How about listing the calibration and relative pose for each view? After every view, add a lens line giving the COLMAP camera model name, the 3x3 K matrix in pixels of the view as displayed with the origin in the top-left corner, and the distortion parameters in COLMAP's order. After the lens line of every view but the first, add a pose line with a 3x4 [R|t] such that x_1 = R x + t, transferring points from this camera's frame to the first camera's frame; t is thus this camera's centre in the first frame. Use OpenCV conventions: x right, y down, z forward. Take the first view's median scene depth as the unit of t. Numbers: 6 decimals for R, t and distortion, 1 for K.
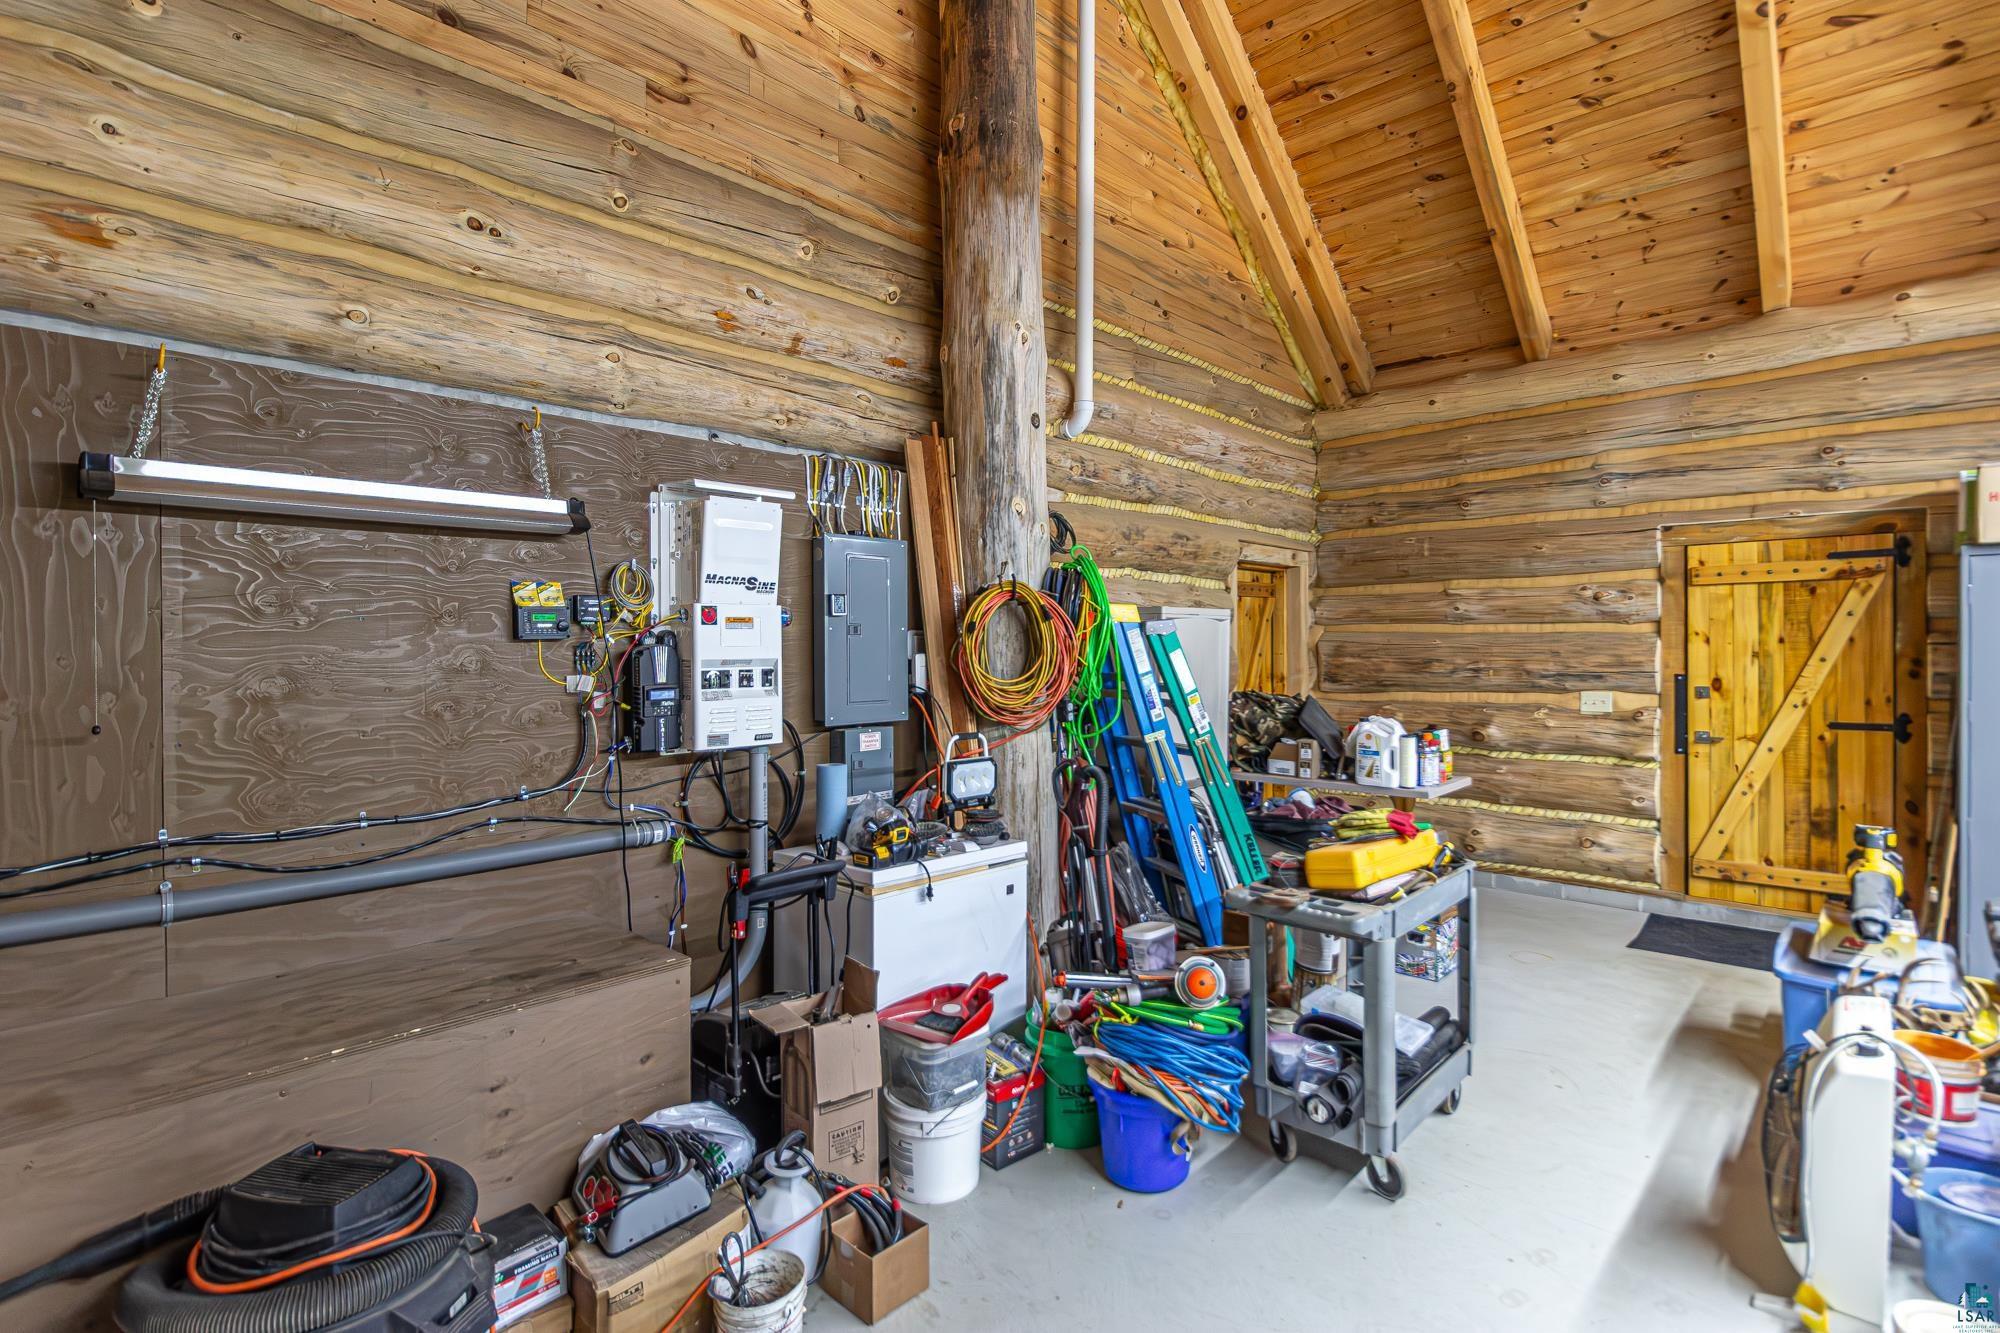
lens RADIAL K [[968.3, 0, 1004.0], [0, 968.3, 672.4], [0, 0, 1]] dist [-0.000419, -0.002097]
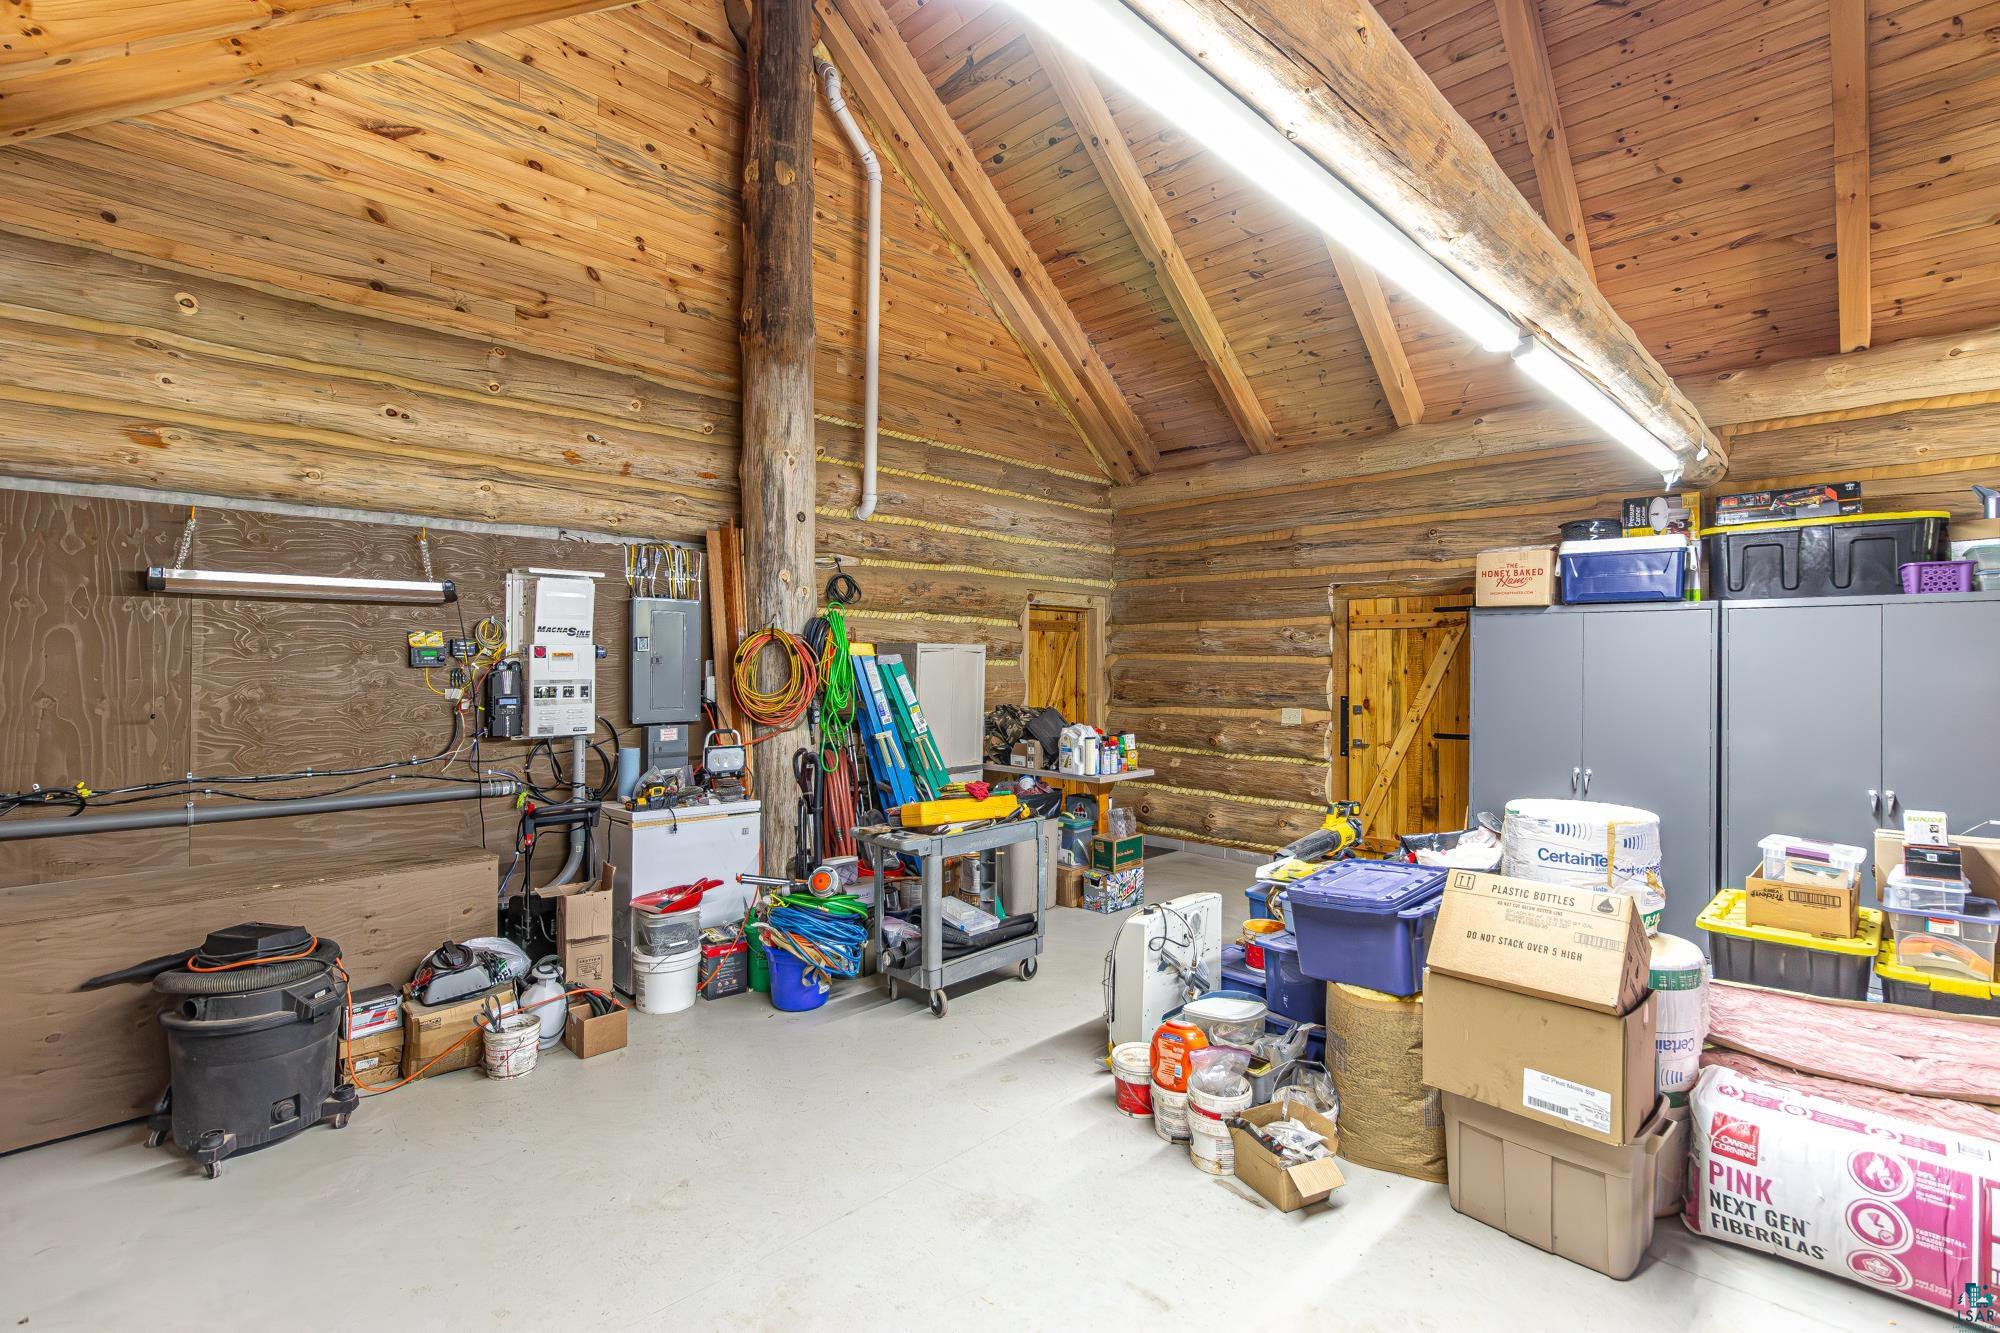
lens RADIAL K [[937.5, 0, 1029.8], [0, 937.5, 677.2], [0, 0, 1]] dist [0.001927, 0.000945]
pose [[0.999882, 0.012453, -0.008998, 0.431121], [-0.012527, 0.999888, -0.008135, -0.012423], [0.008896, 0.008247, 0.999926, -0.448433]]
